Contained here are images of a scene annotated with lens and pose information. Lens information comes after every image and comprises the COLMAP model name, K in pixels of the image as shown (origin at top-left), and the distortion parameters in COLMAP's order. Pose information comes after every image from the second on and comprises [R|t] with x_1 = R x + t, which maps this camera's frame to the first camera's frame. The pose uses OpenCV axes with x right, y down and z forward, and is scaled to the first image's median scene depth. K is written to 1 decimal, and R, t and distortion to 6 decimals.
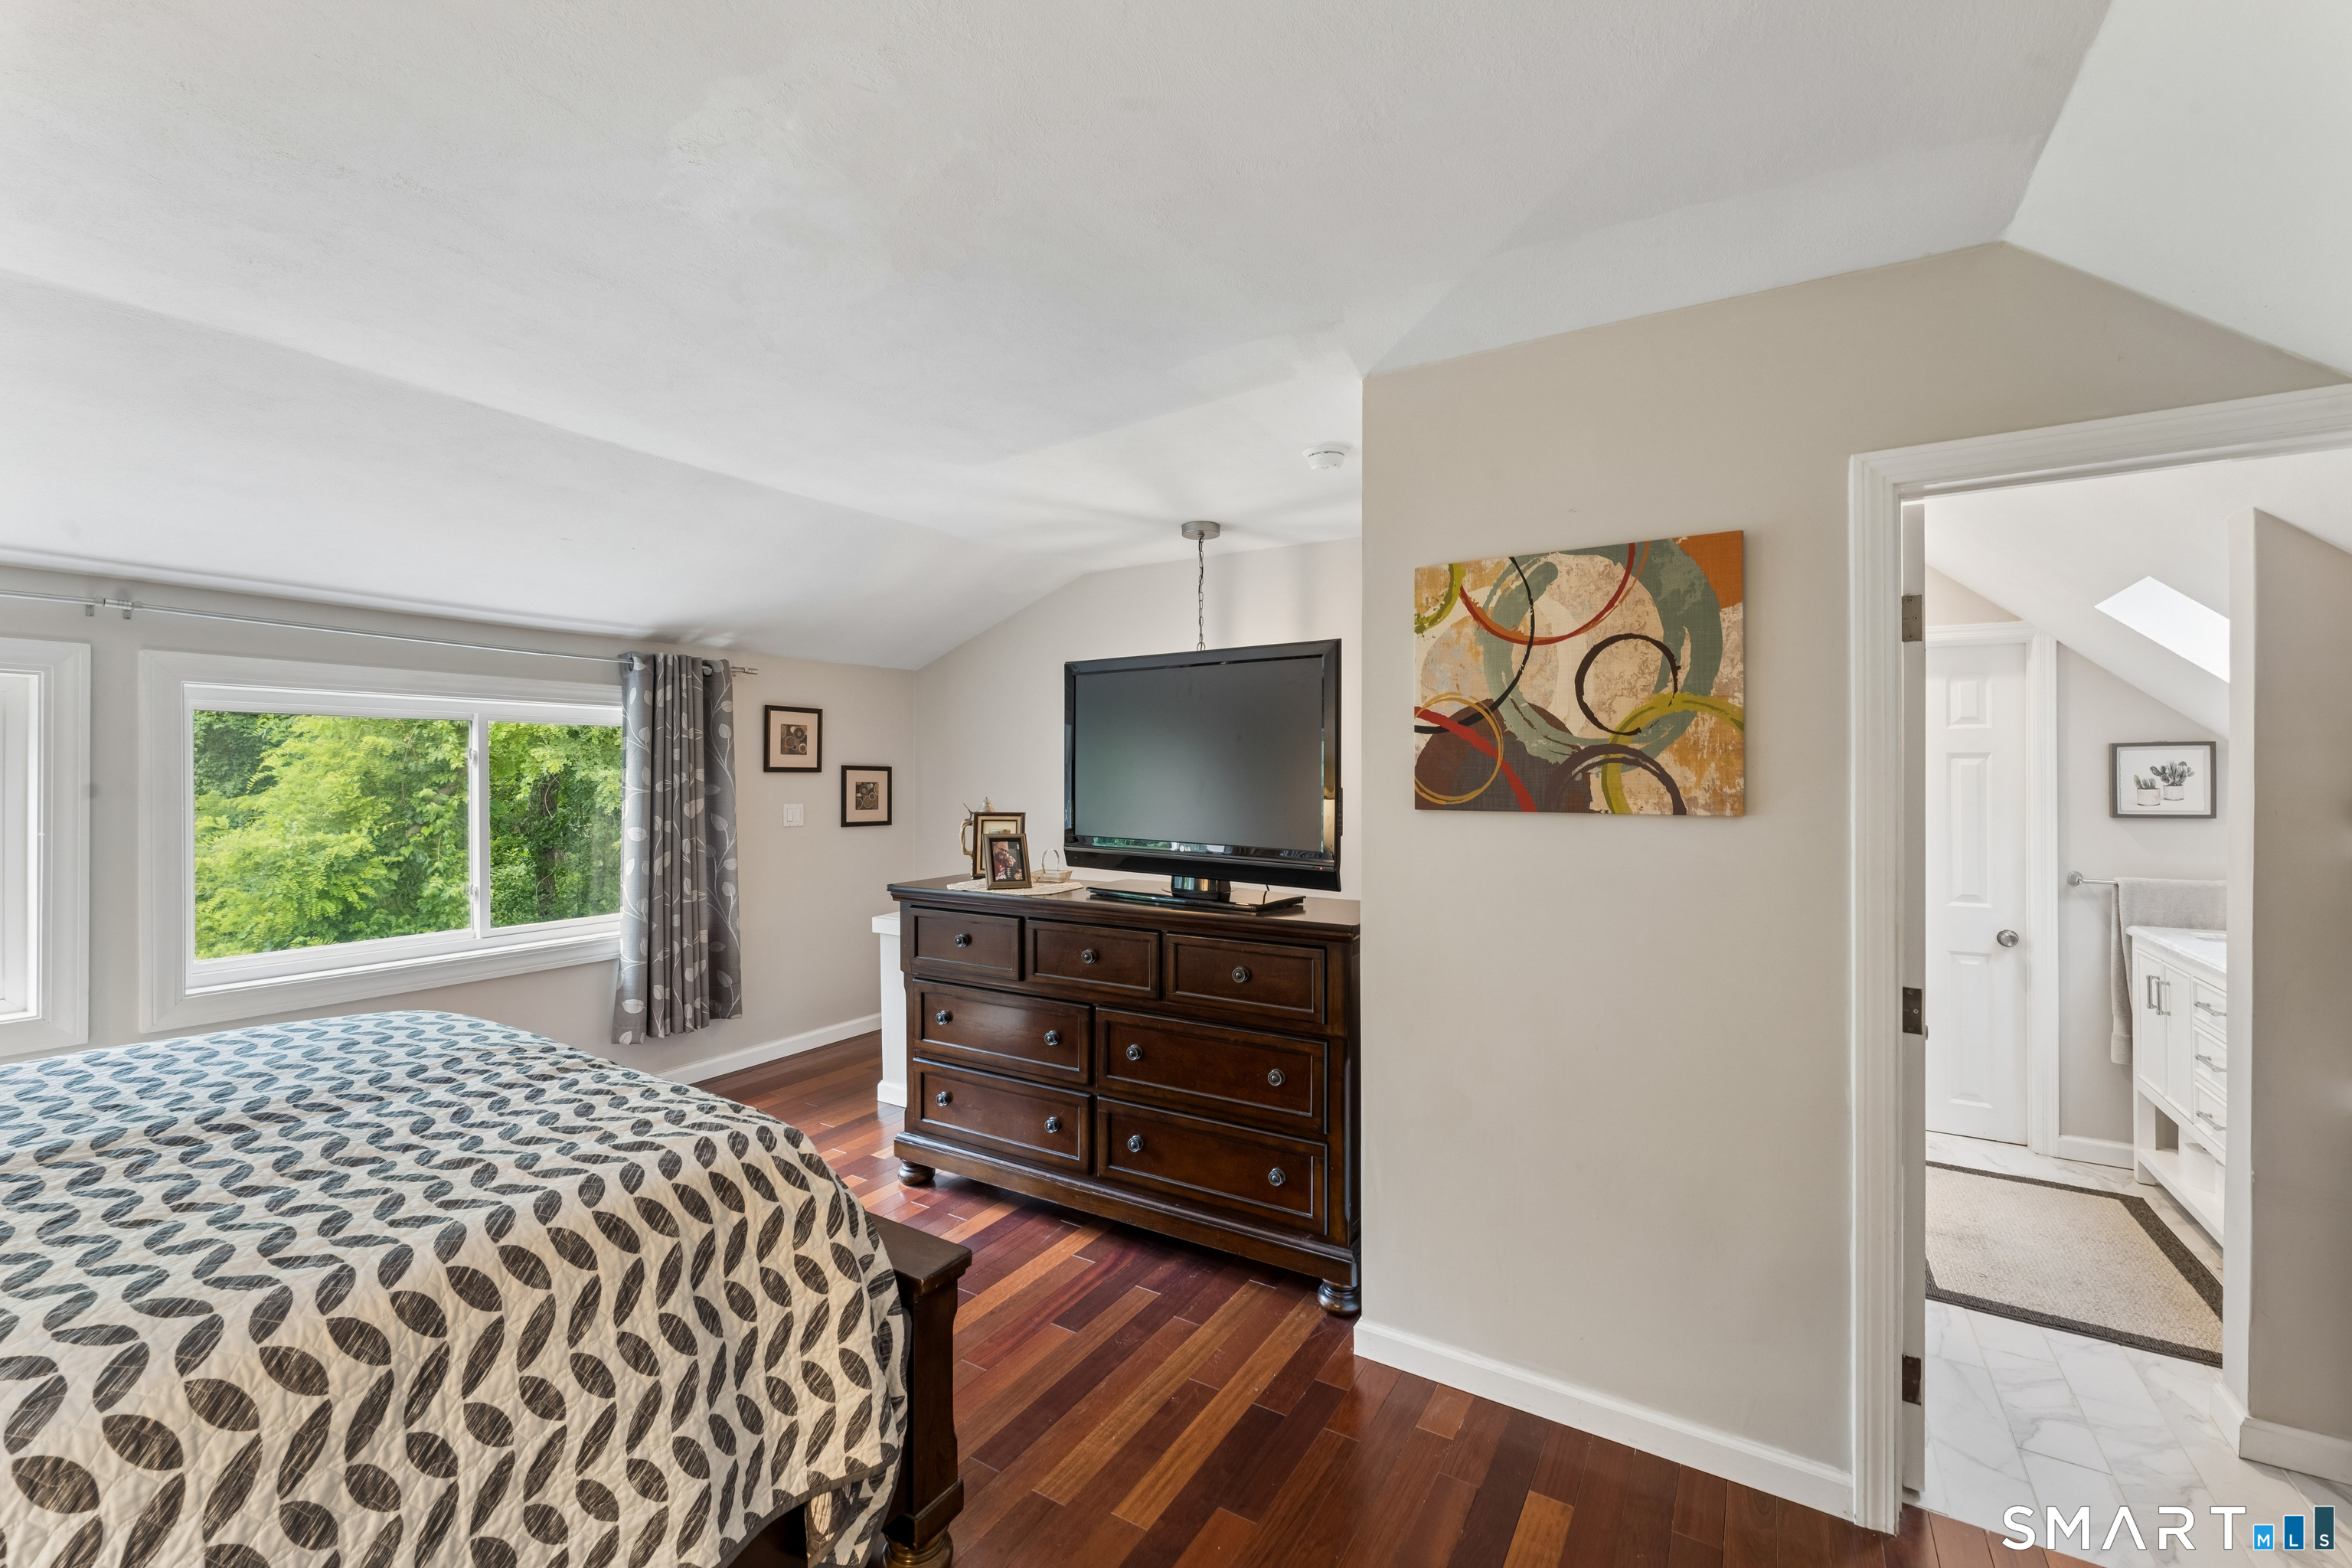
lens RADIAL K [[963.5, 0, 1175.6], [0, 963.5, 776.6], [0, 0, 1]] dist [0.000348, 0.000417]
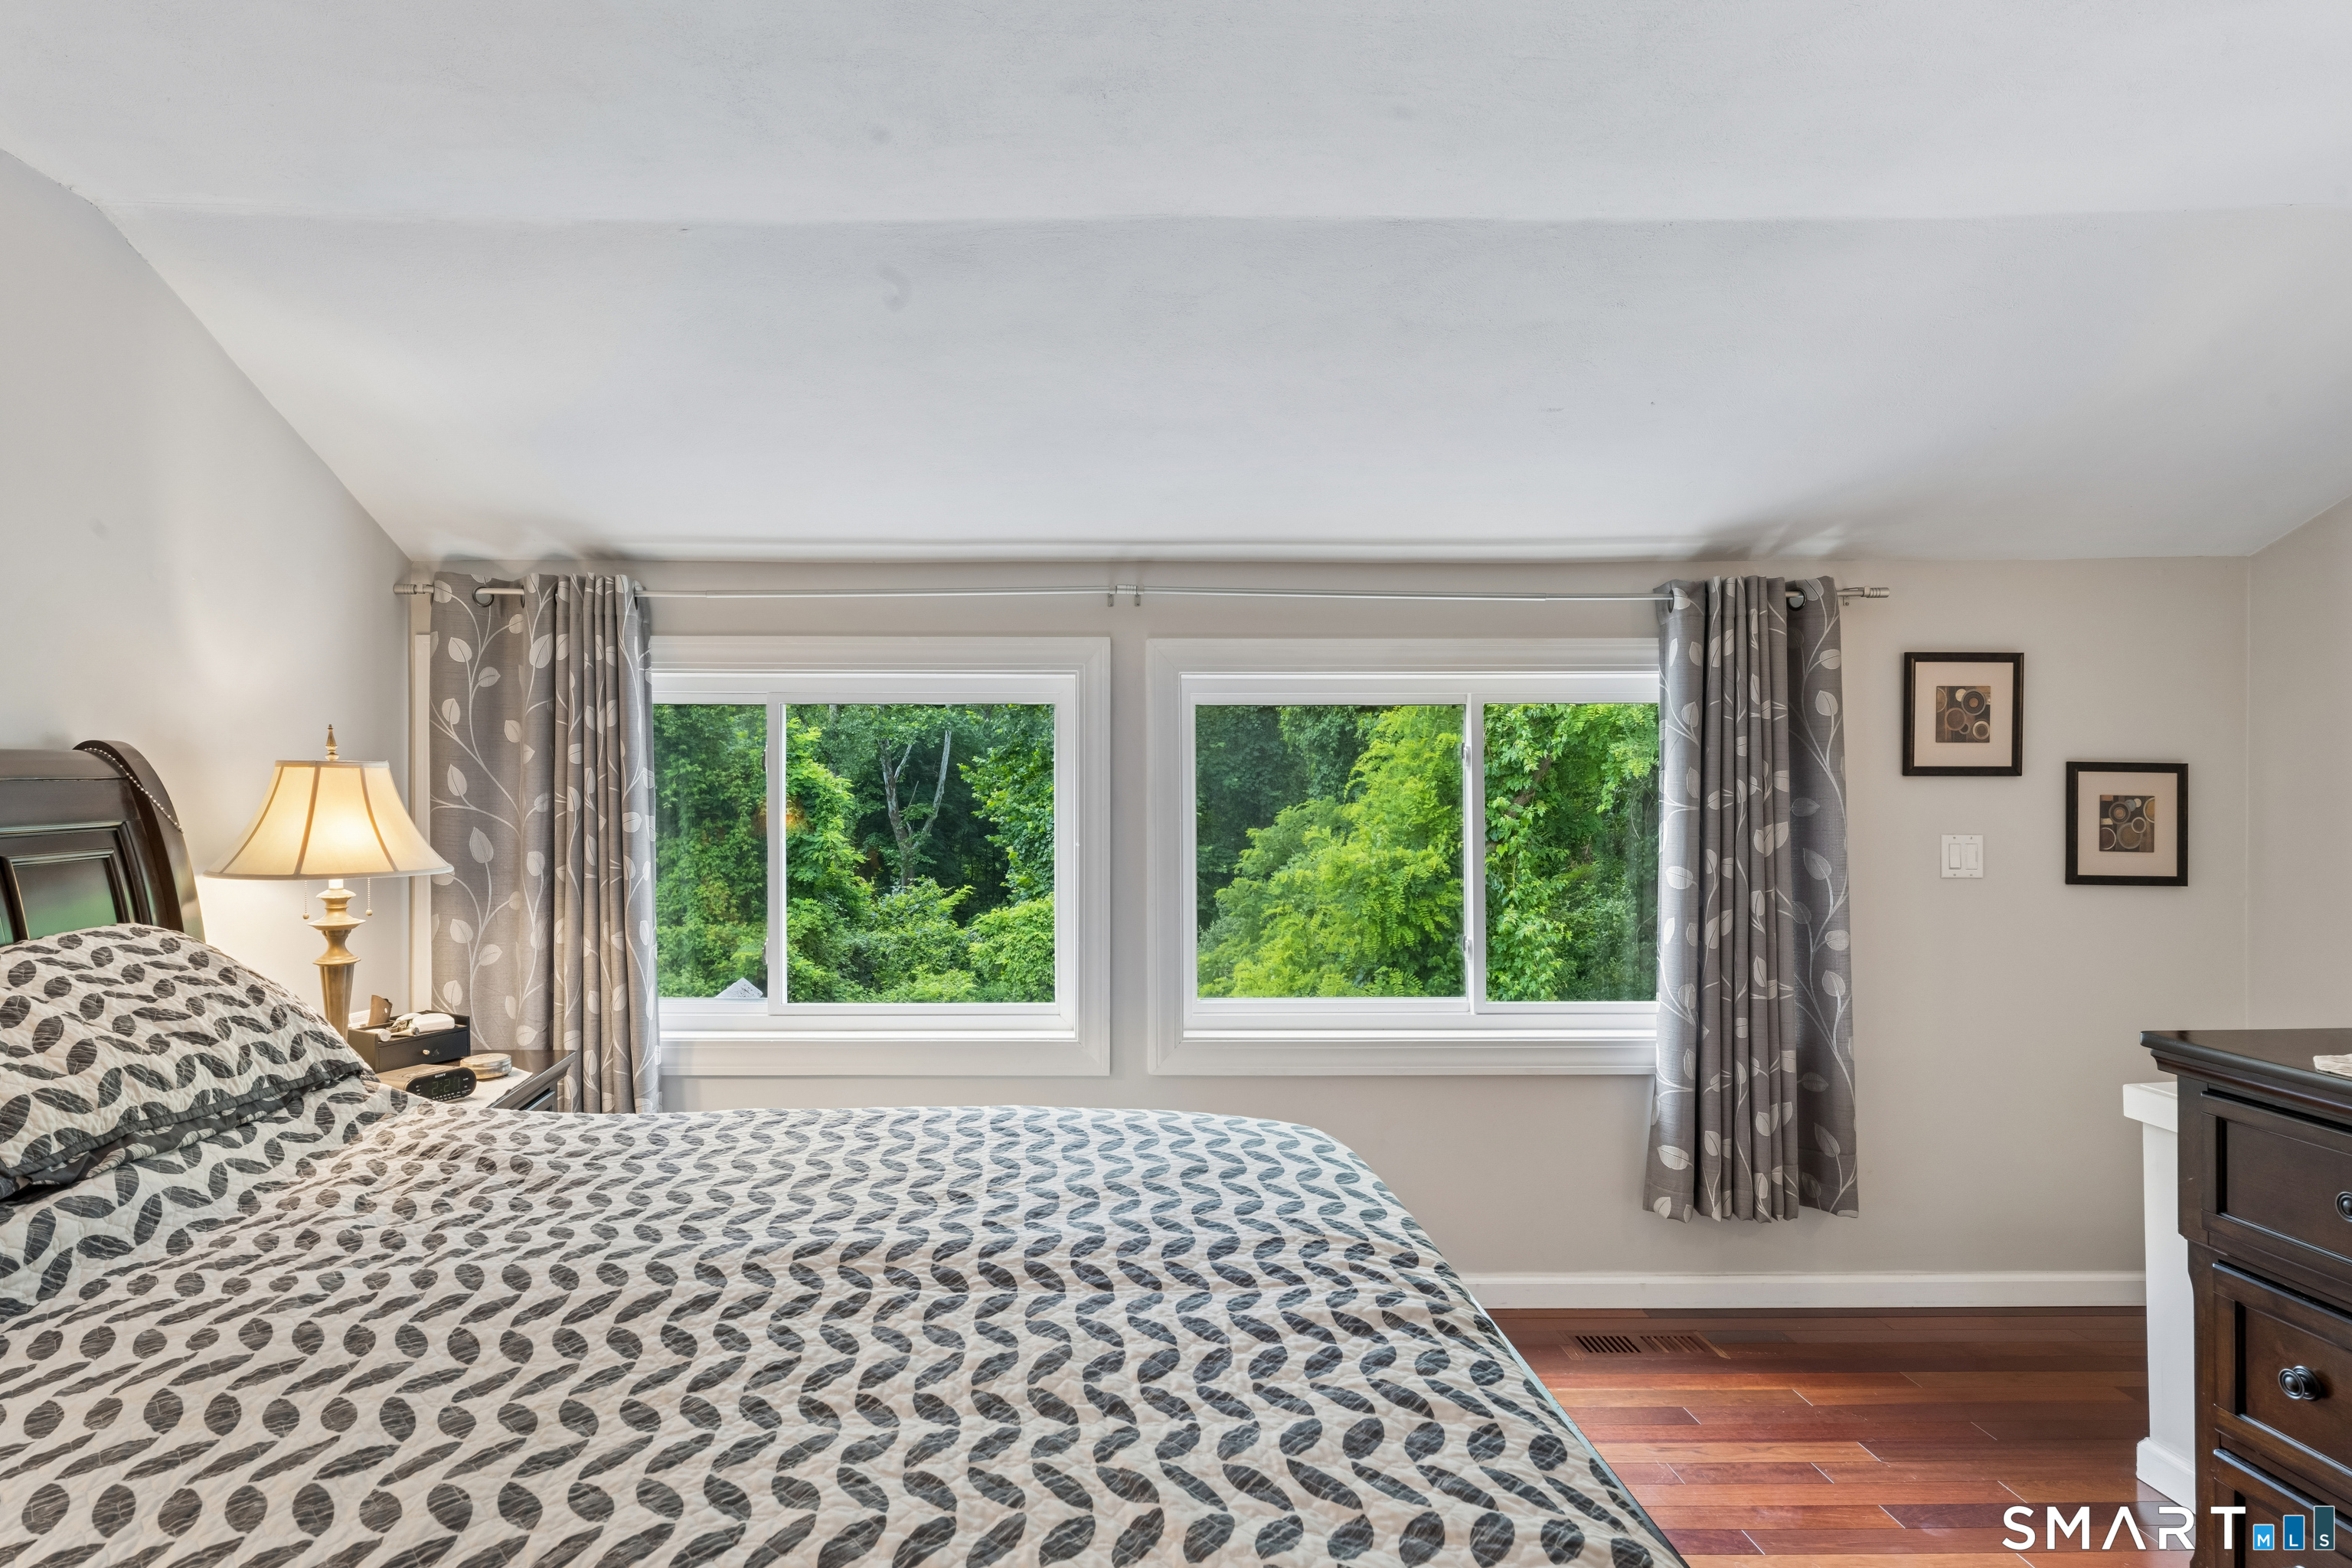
lens RADIAL K [[1332.8, 0, 1173.2], [0, 1332.8, 784.1], [0, 0, 1]] dist [-0.006138, 0.002226]
pose [[0.565214, 0.002791, -0.824940, -0.042782], [-0.000628, 0.999995, 0.002952, -0.002112], [0.824944, -0.001151, 0.565213, 0.254266]]
